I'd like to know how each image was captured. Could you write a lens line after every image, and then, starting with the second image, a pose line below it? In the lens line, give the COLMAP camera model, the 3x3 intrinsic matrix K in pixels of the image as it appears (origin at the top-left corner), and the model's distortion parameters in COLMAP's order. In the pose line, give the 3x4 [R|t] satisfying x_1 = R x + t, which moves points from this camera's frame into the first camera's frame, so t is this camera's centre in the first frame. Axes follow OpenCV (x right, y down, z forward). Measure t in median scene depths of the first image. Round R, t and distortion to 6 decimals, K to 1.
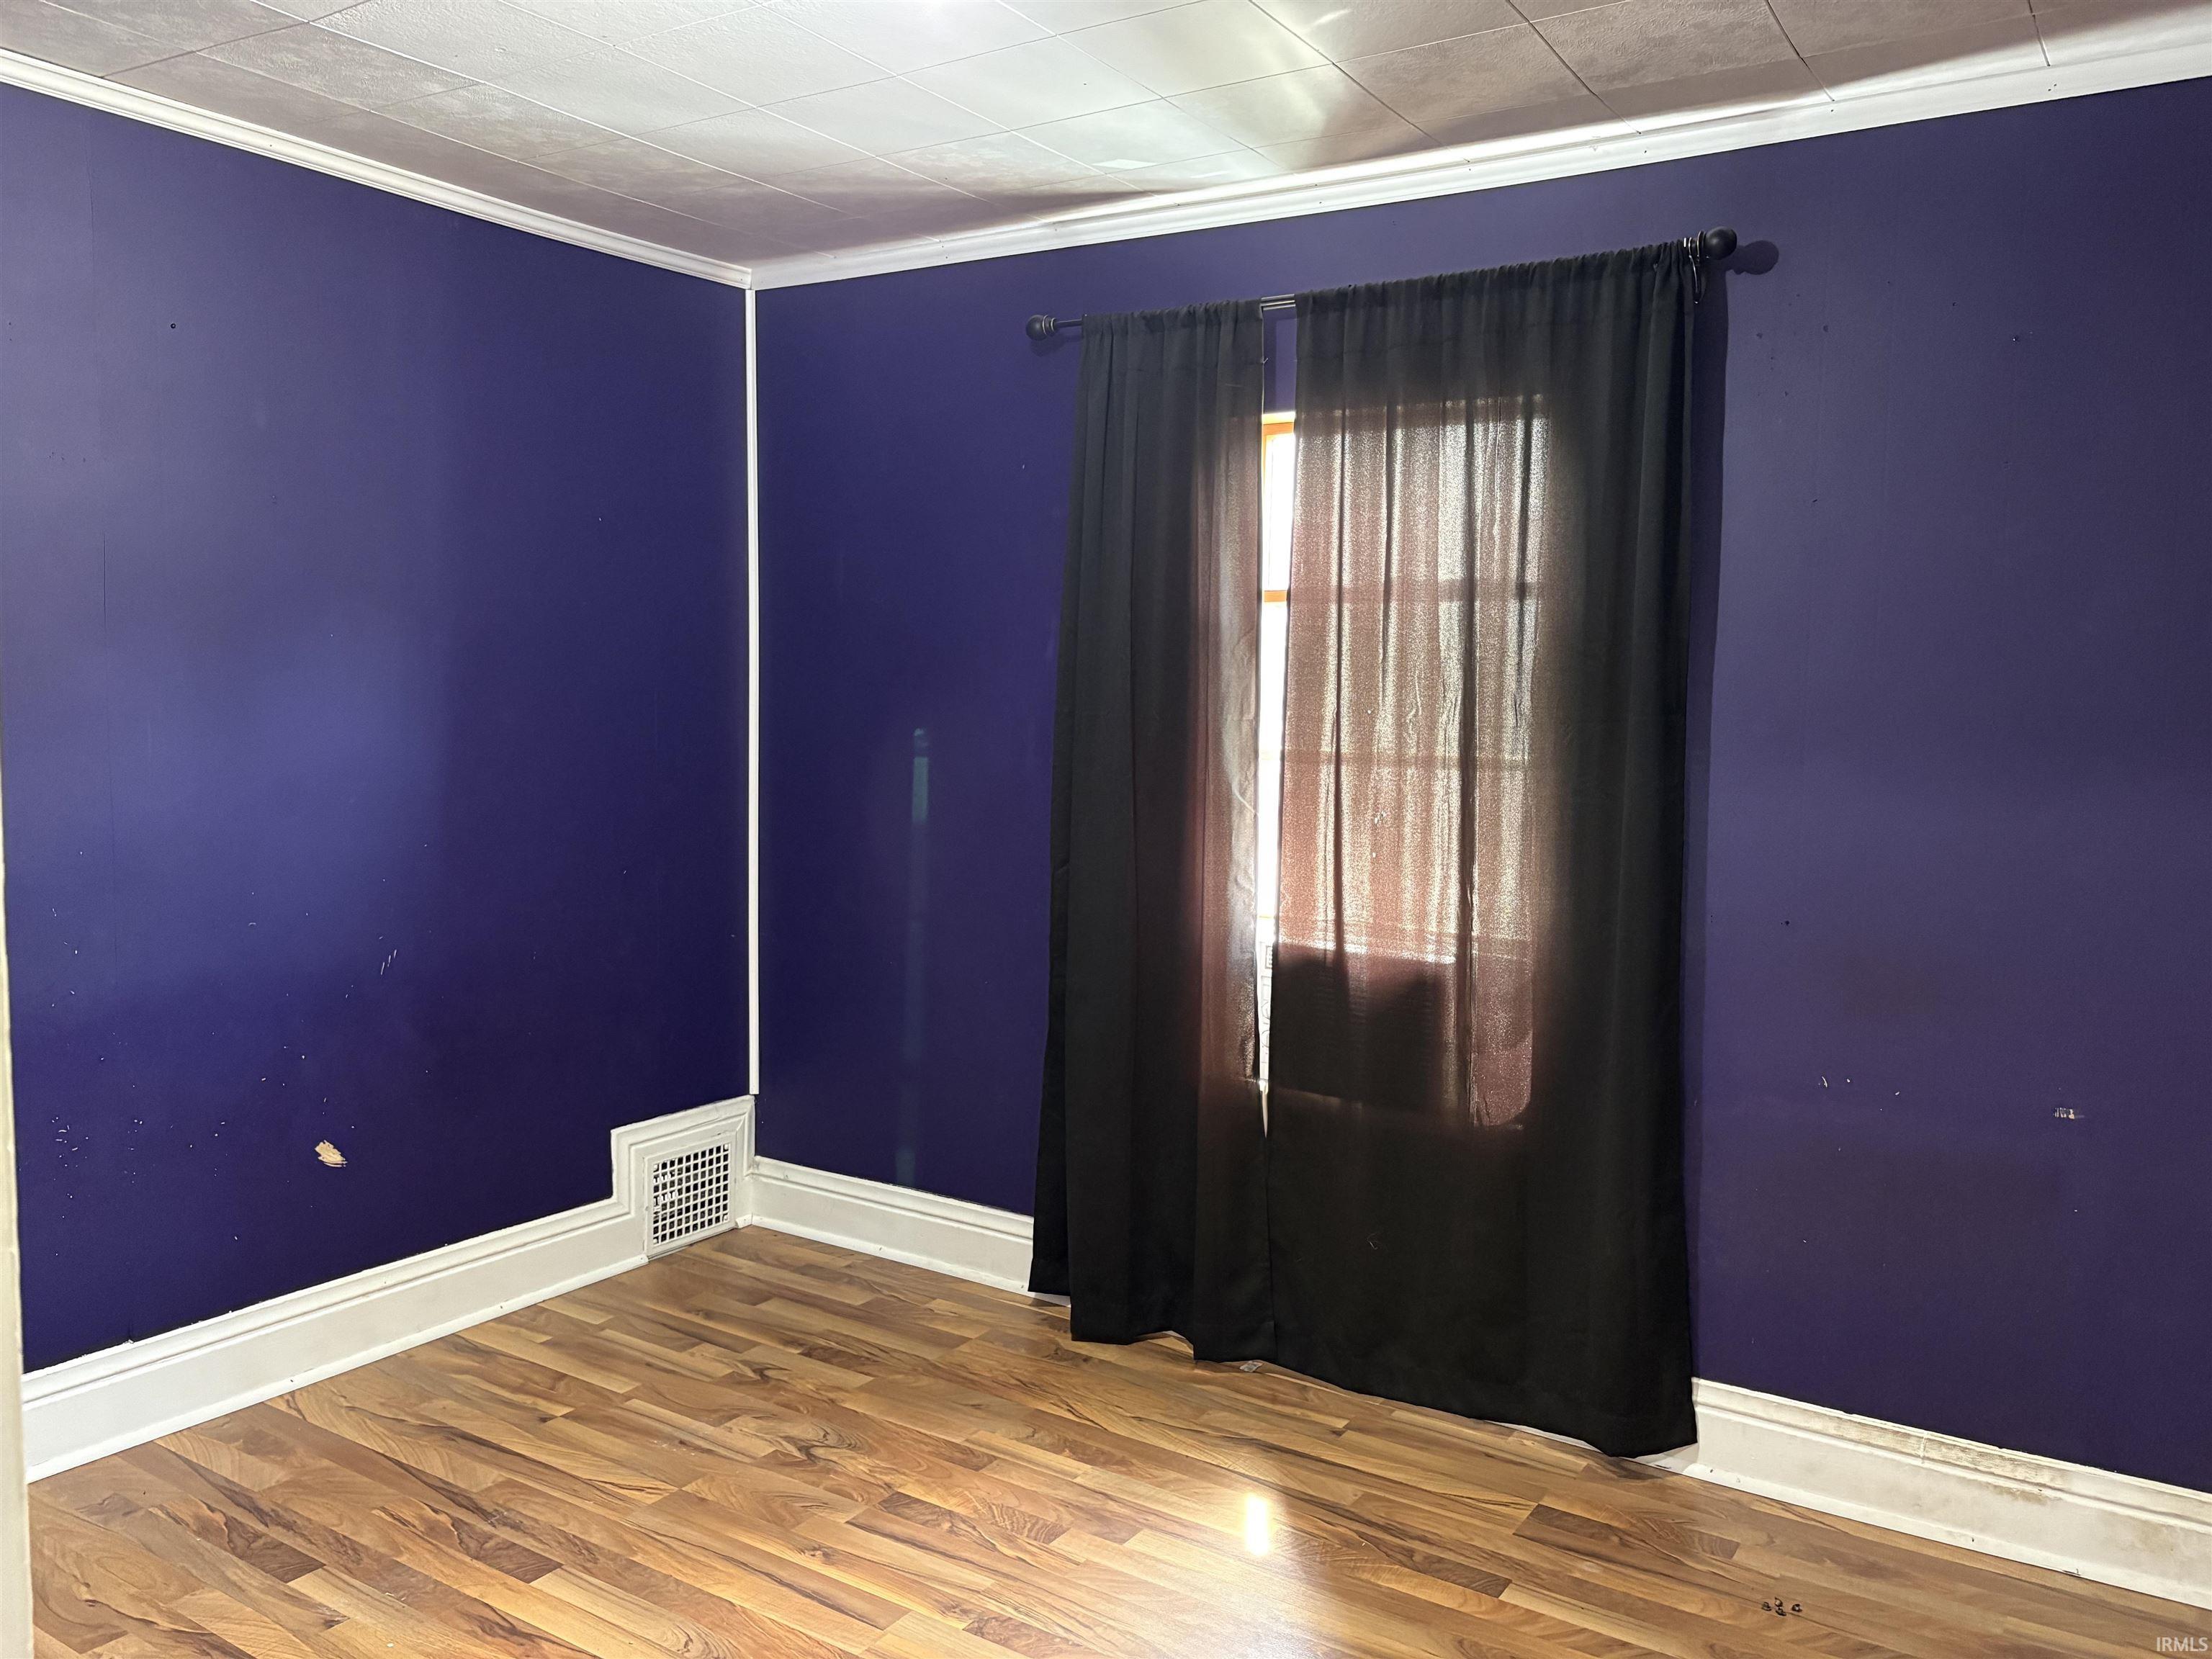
lens RADIAL K [[1677.1, 0, 1106.0], [0, 1677.1, 829.5], [0, 0, 1]] dist [-0.000524, -0.002328]
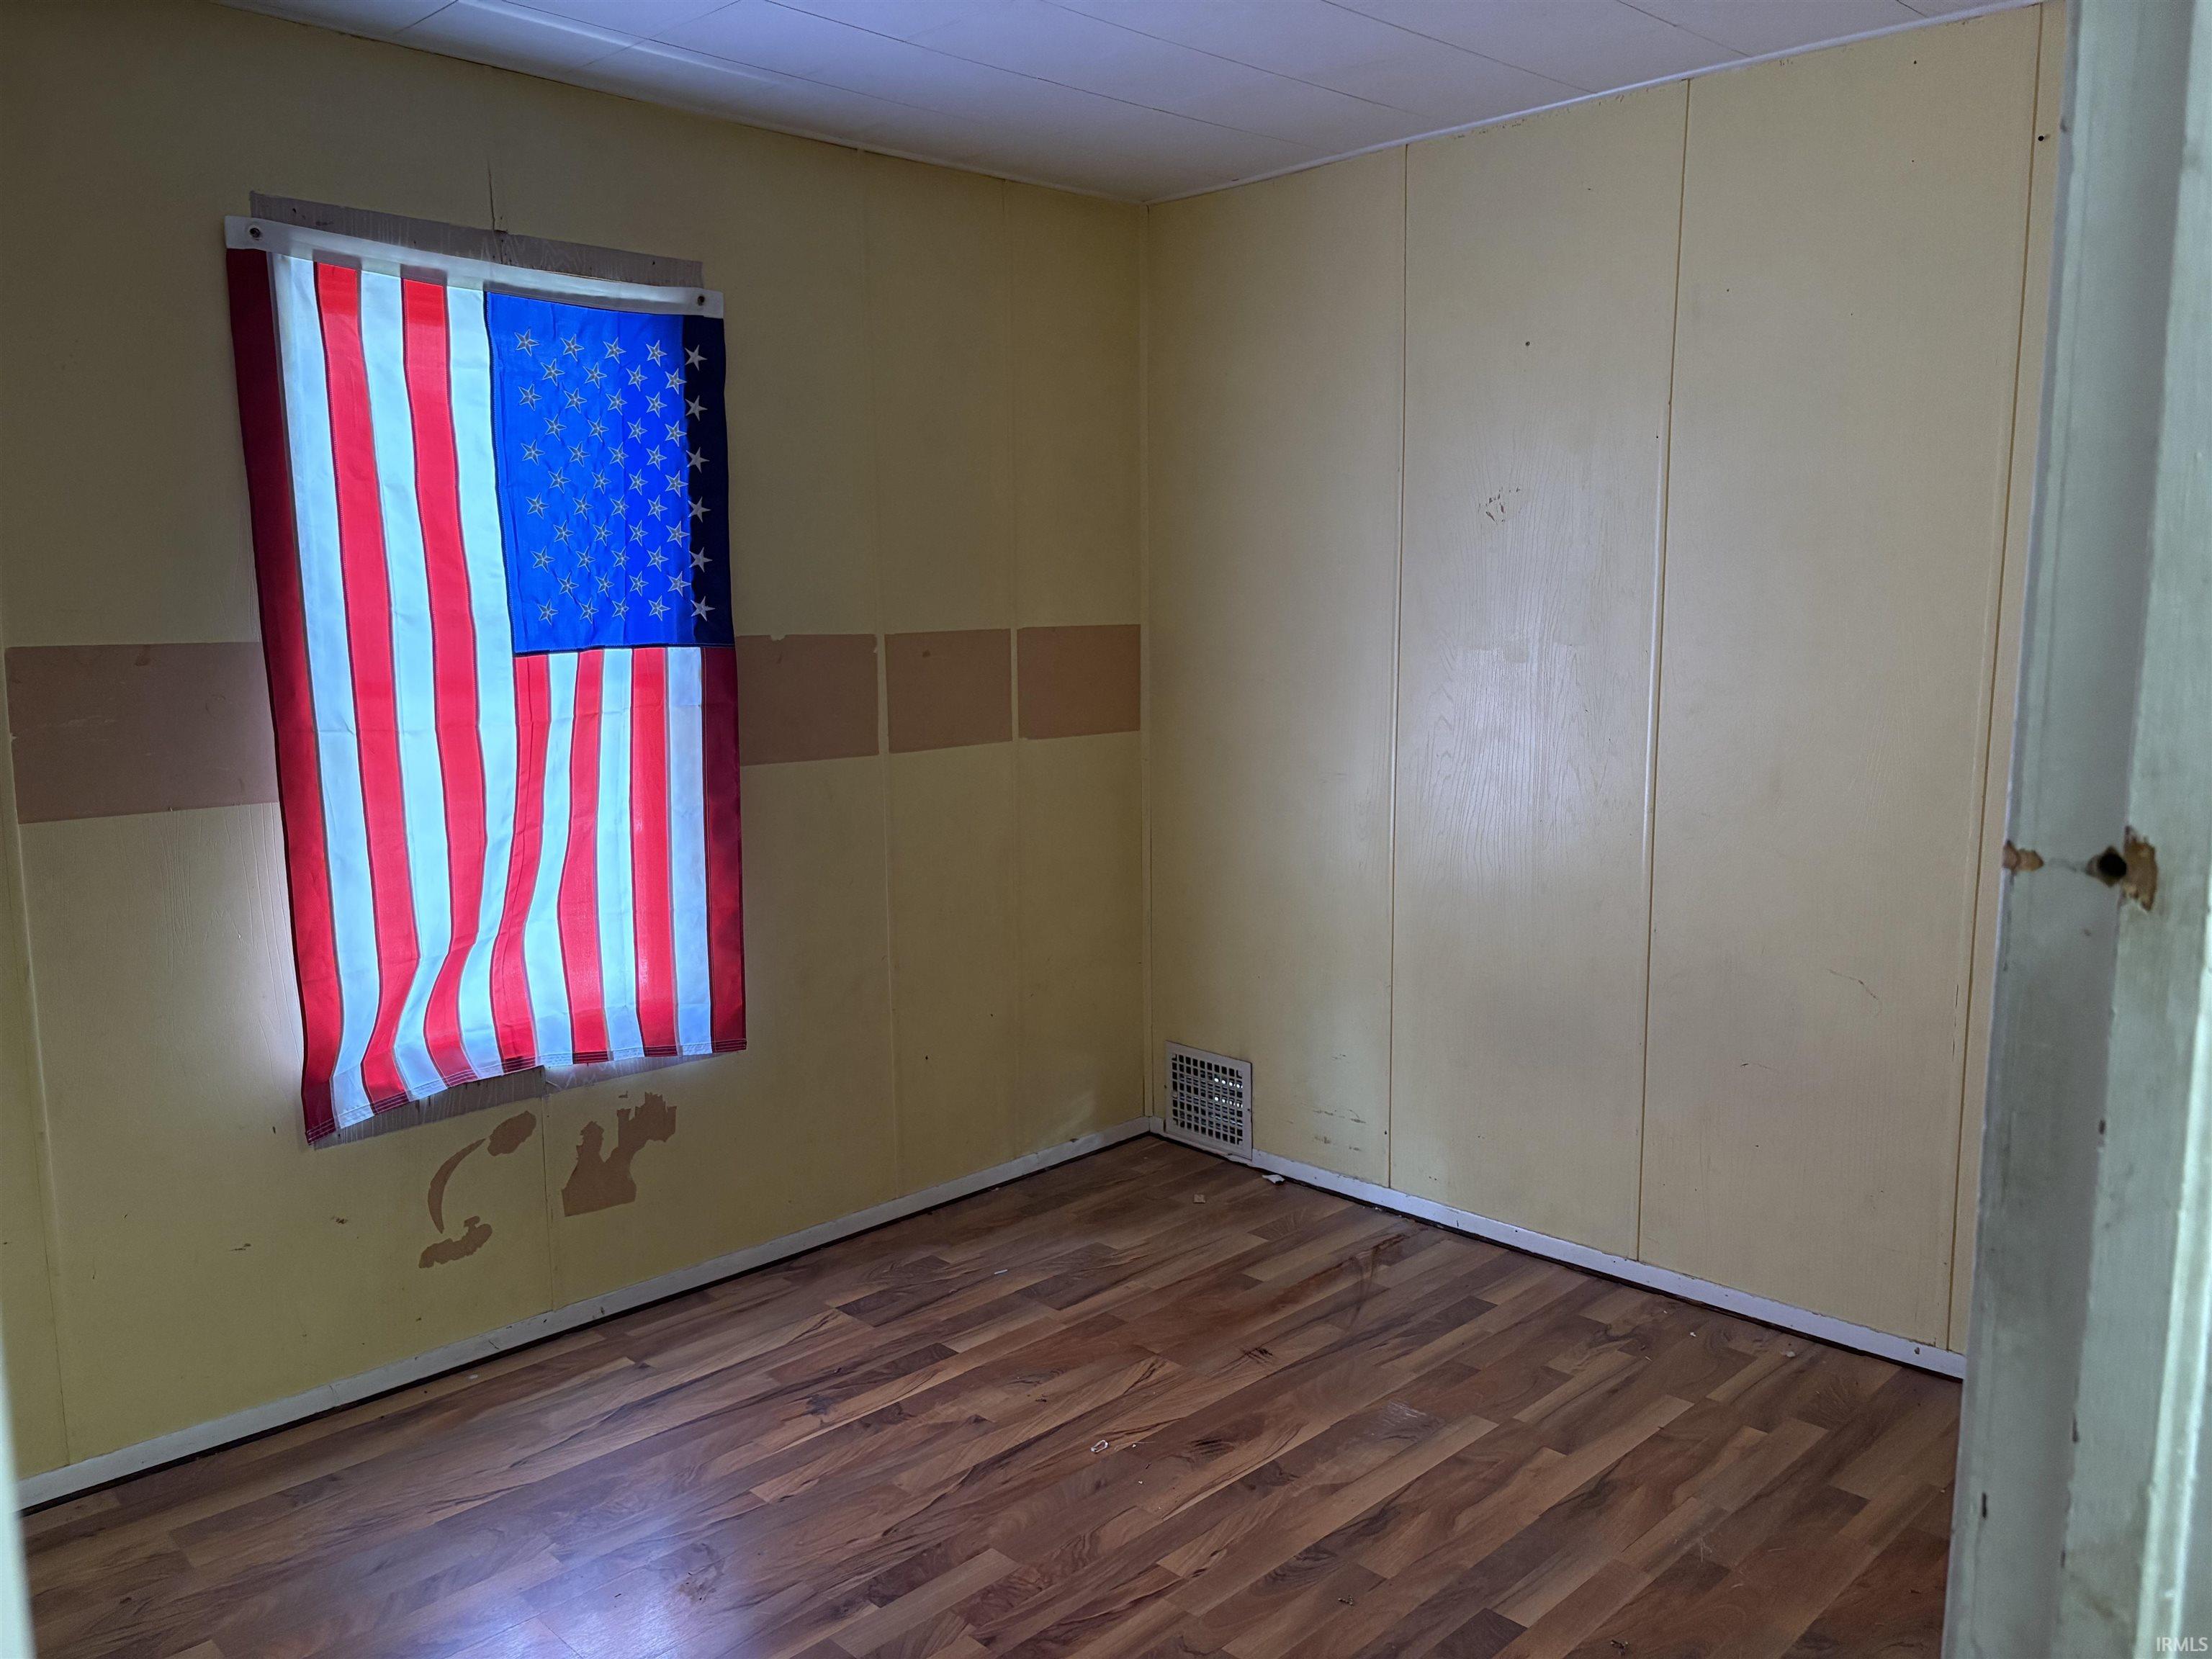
lens RADIAL K [[1677.1, 0, 1106.0], [0, 1677.1, 829.5], [0, 0, 1]] dist [-0.000524, -0.002328]
pose [[0.211392, -0.202516, 0.956191, -0.858815], [0.064197, 0.979063, 0.193168, -0.192460], [-0.975291, 0.020550, 0.219967, 0.513224]]
